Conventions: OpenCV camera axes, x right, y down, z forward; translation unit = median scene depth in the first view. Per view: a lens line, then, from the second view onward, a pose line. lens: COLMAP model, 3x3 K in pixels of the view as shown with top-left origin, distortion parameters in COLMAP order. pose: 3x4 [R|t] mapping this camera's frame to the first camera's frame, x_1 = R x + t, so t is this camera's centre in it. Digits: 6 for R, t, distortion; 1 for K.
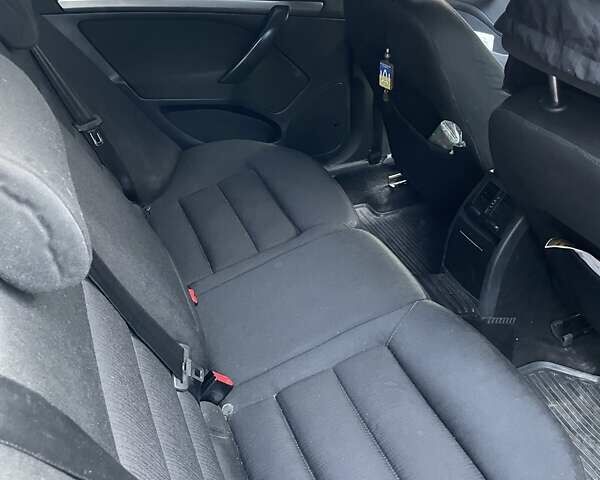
lens RADIAL K [[604.3, 0, 299.4], [0, 604.3, 242.2], [0, 0, 1]] dist [0.055653, 0.000000]
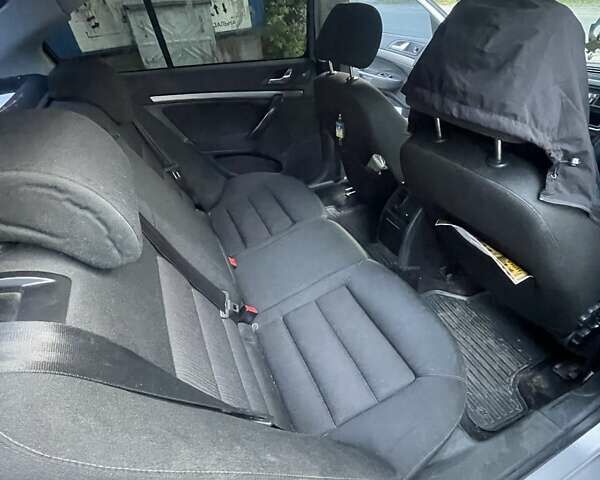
lens RADIAL K [[322.3, 0, 296.7], [0, 322.3, 242.0], [0, 0, 1]] dist [-0.005508, -0.000119]
pose [[0.998814, -0.045087, -0.018375, 0.023821], [0.045775, 0.998194, 0.038903, 0.003007], [0.016588, -0.039698, 0.999074, 0.074954]]
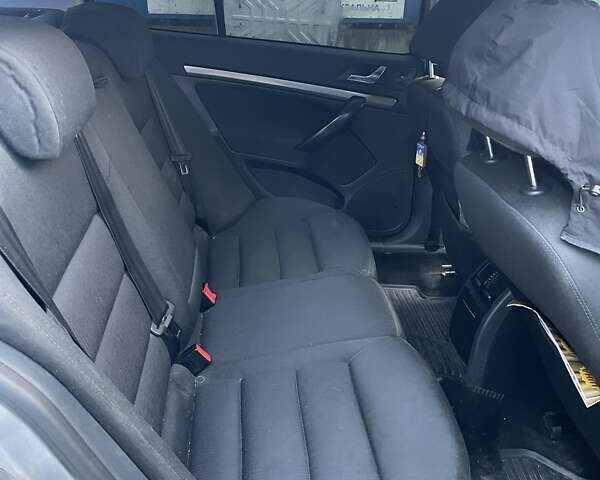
lens RADIAL K [[604.3, 0, 299.4], [0, 604.3, 239.9], [0, 0, 1]] dist [0.055653, 0.000000]
pose [[0.950326, 0.185747, -0.249758, 0.254382], [-0.234104, 0.955354, -0.180259, 0.151538], [0.205125, 0.229774, 0.951382, -0.116771]]
